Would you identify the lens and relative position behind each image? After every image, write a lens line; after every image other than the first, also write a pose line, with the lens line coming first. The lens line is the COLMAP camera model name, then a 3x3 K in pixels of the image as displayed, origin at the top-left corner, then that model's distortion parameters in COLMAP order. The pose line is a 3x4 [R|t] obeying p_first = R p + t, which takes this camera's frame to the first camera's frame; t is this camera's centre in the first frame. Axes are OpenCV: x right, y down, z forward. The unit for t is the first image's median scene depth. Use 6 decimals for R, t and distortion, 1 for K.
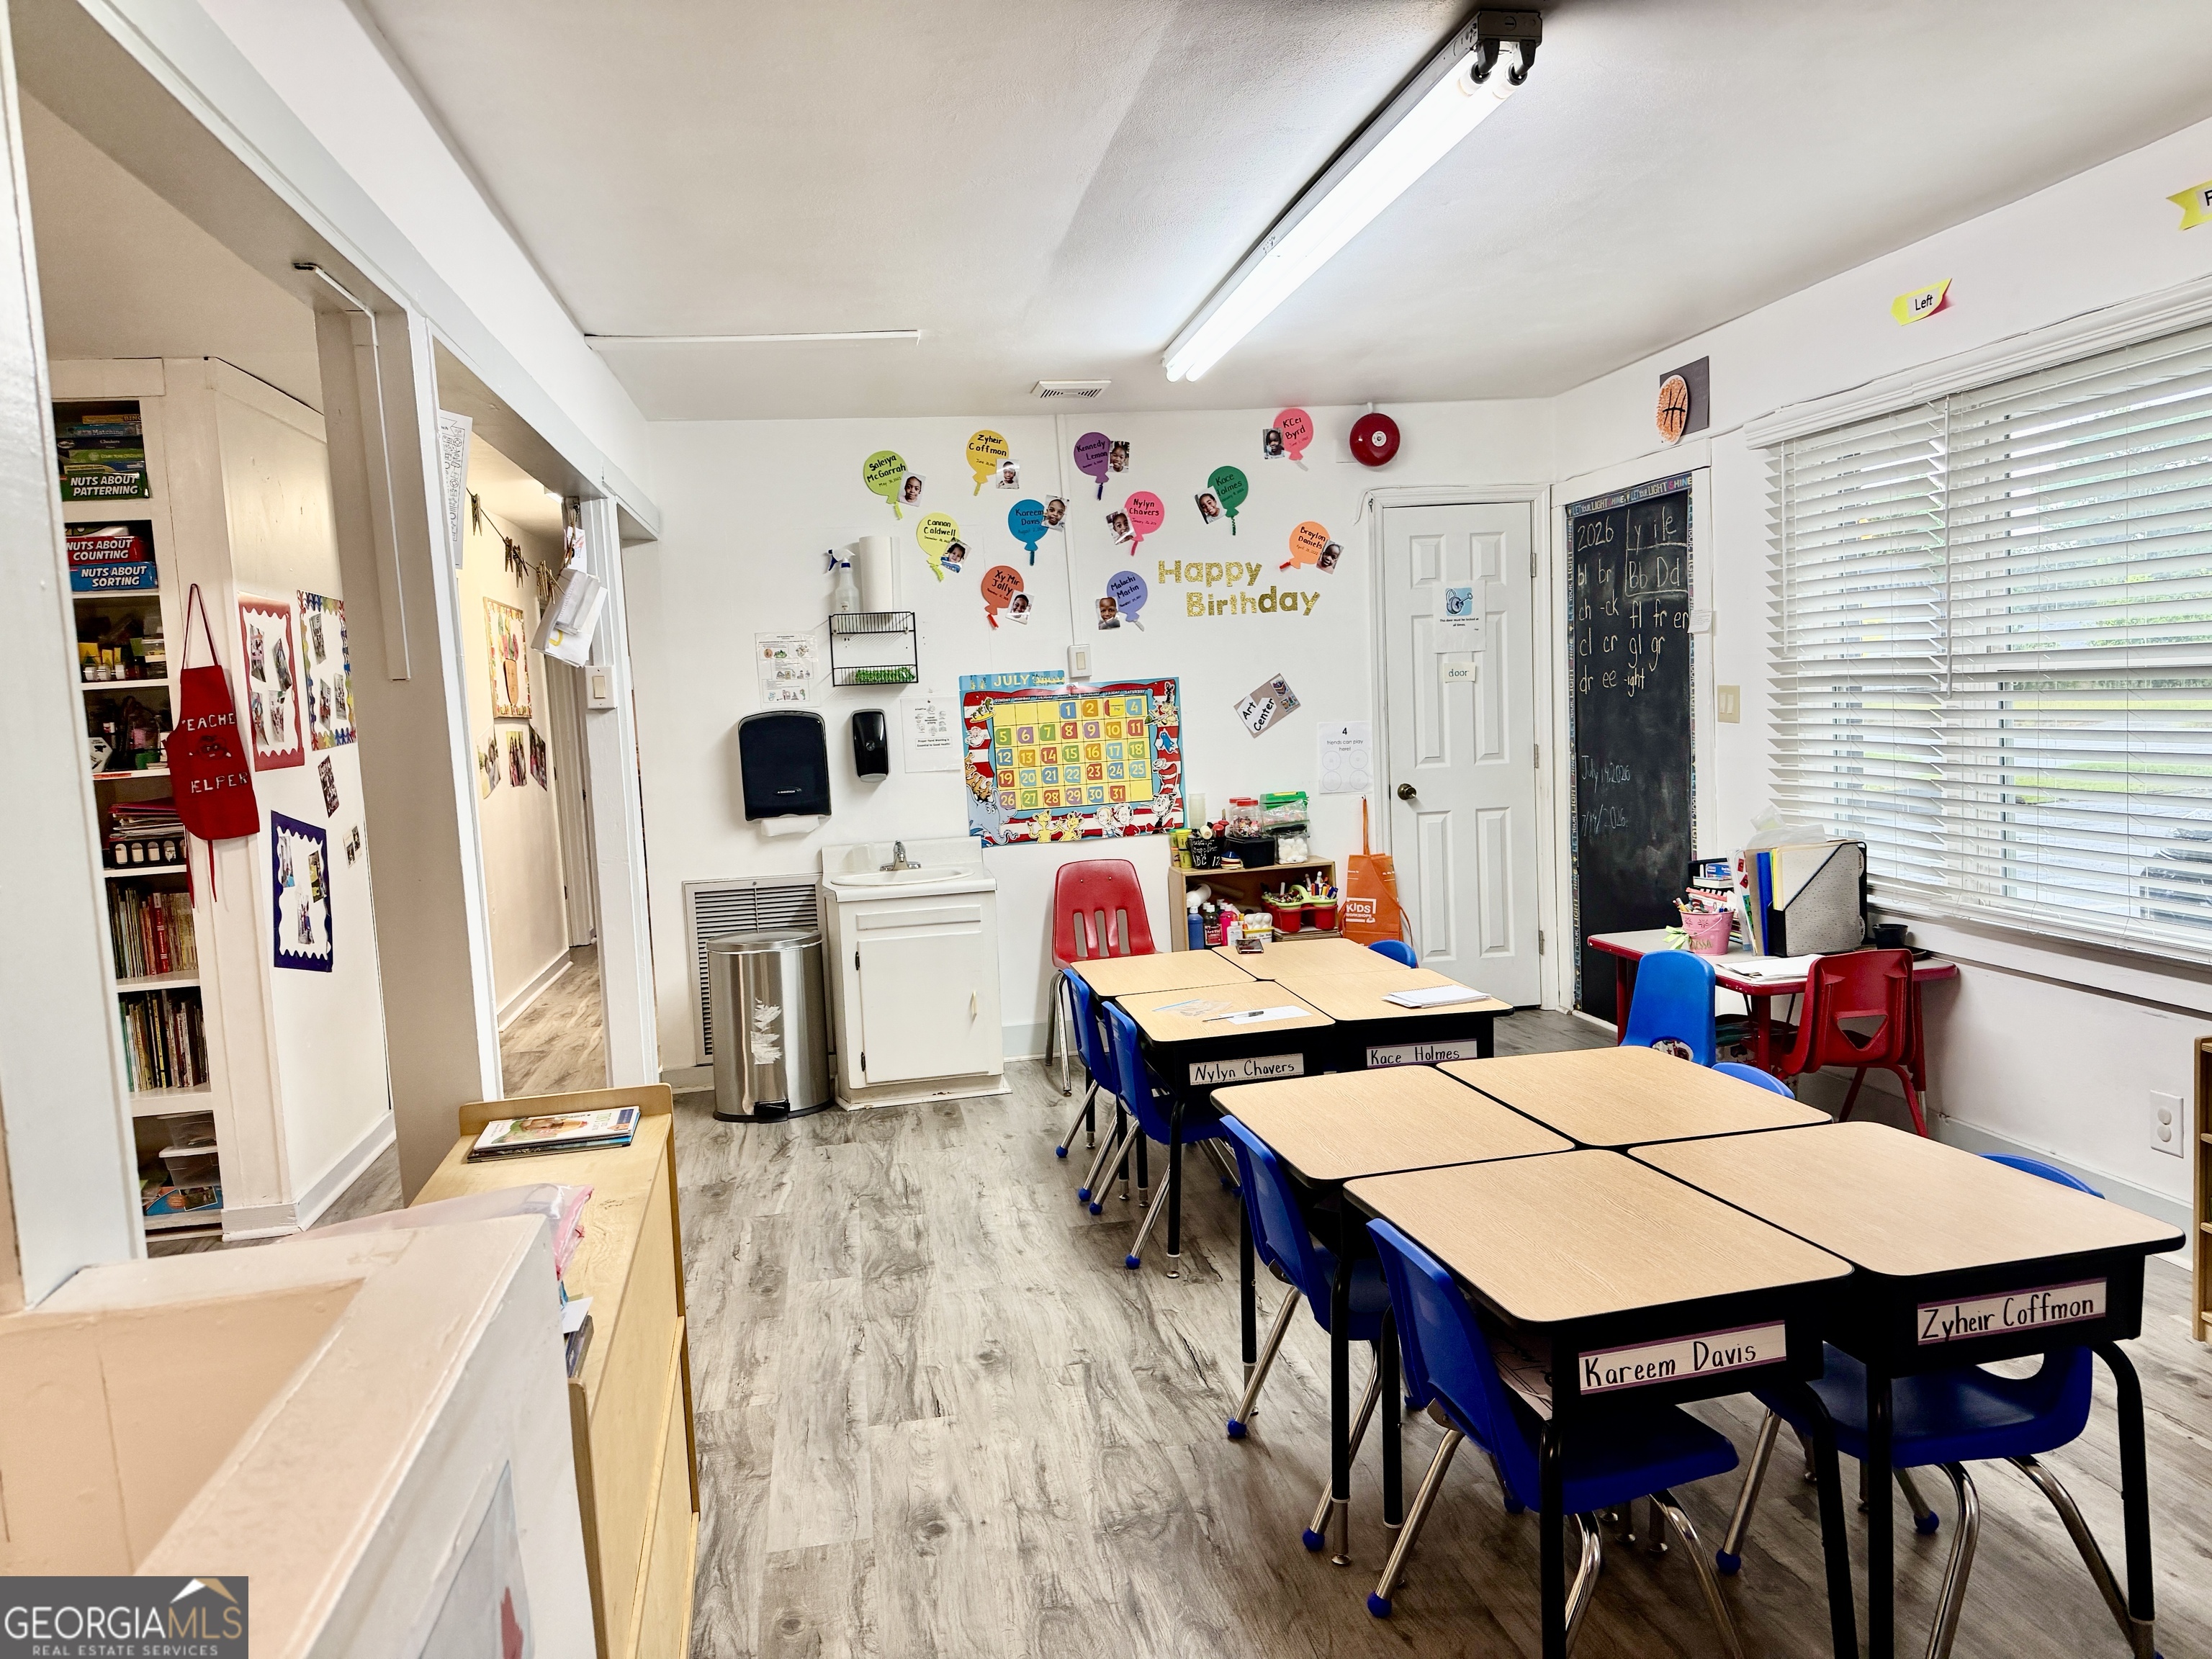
lens RADIAL K [[1525.8, 0, 1098.5], [0, 1525.8, 819.7], [0, 0, 1]] dist [0.015903, -0.020771]
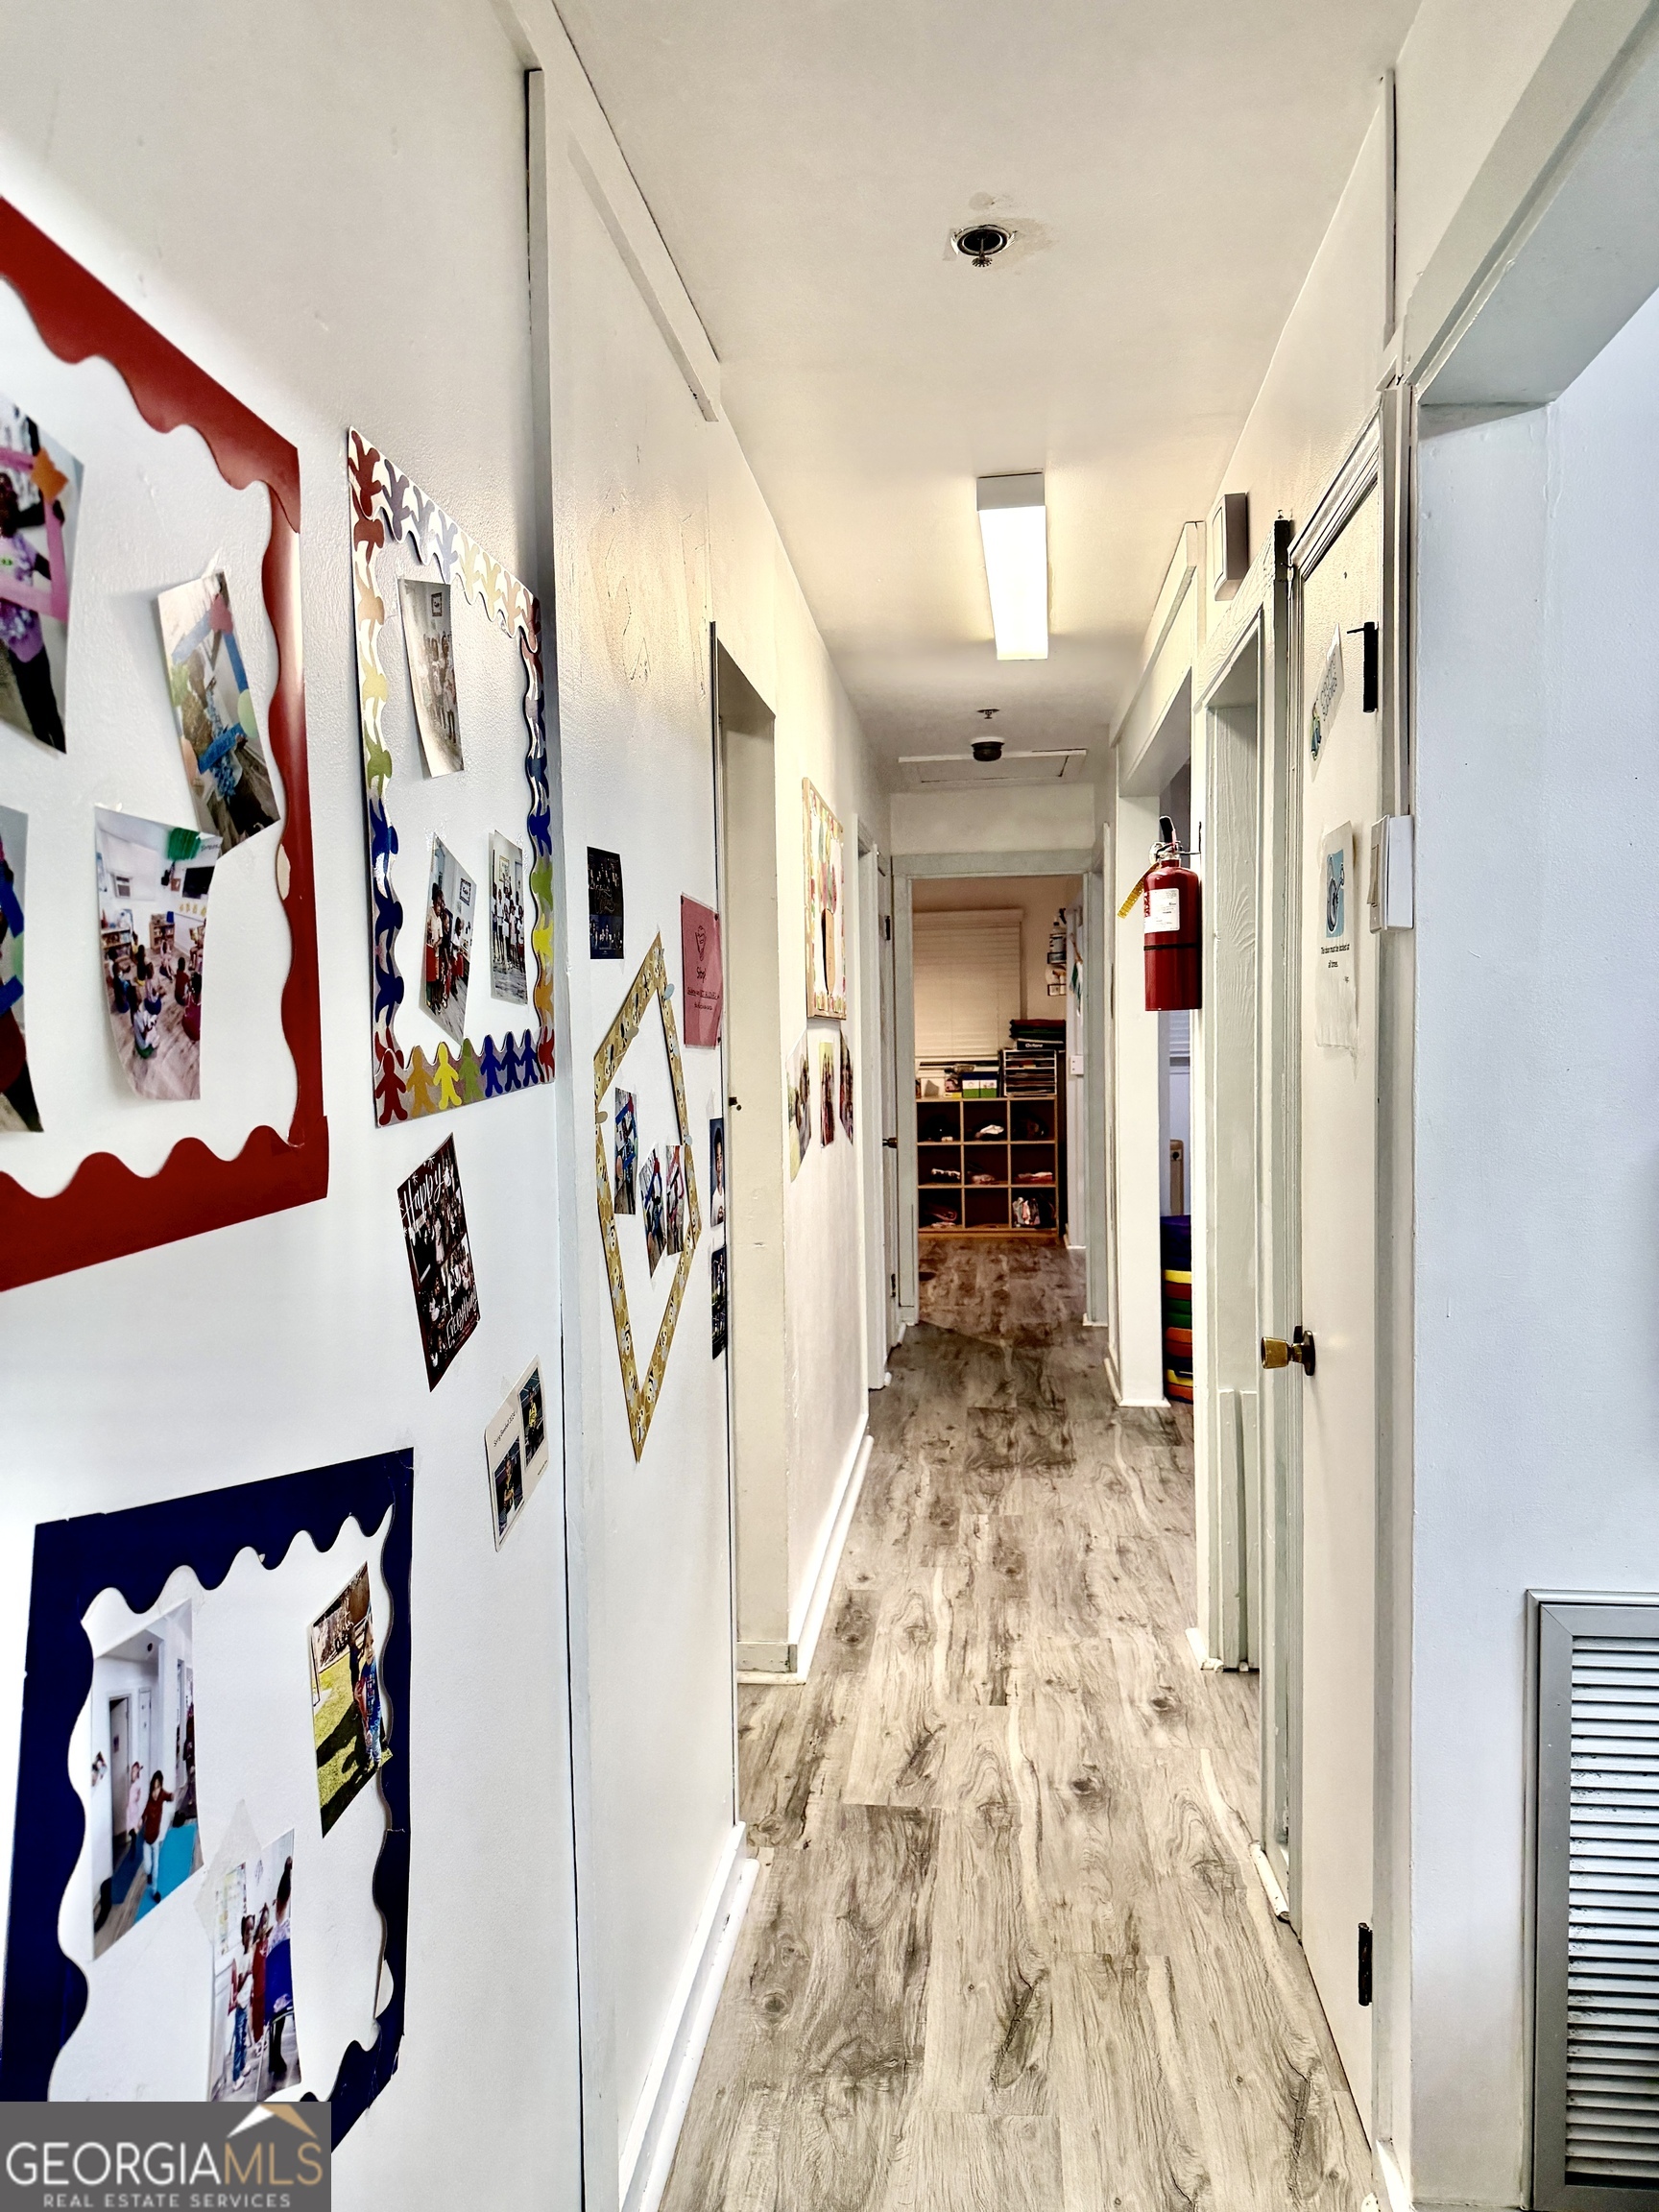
lens RADIAL K [[1525.8, 0, 837.8], [0, 1525.8, 1098.3], [0, 0, 1]] dist [0.015903, -0.020771]
pose [[0.957520, 0.042226, -0.285260, -0.413441], [-0.048413, 0.998720, -0.014669, -0.053996], [0.284275, 0.027856, 0.958338, 0.868582]]
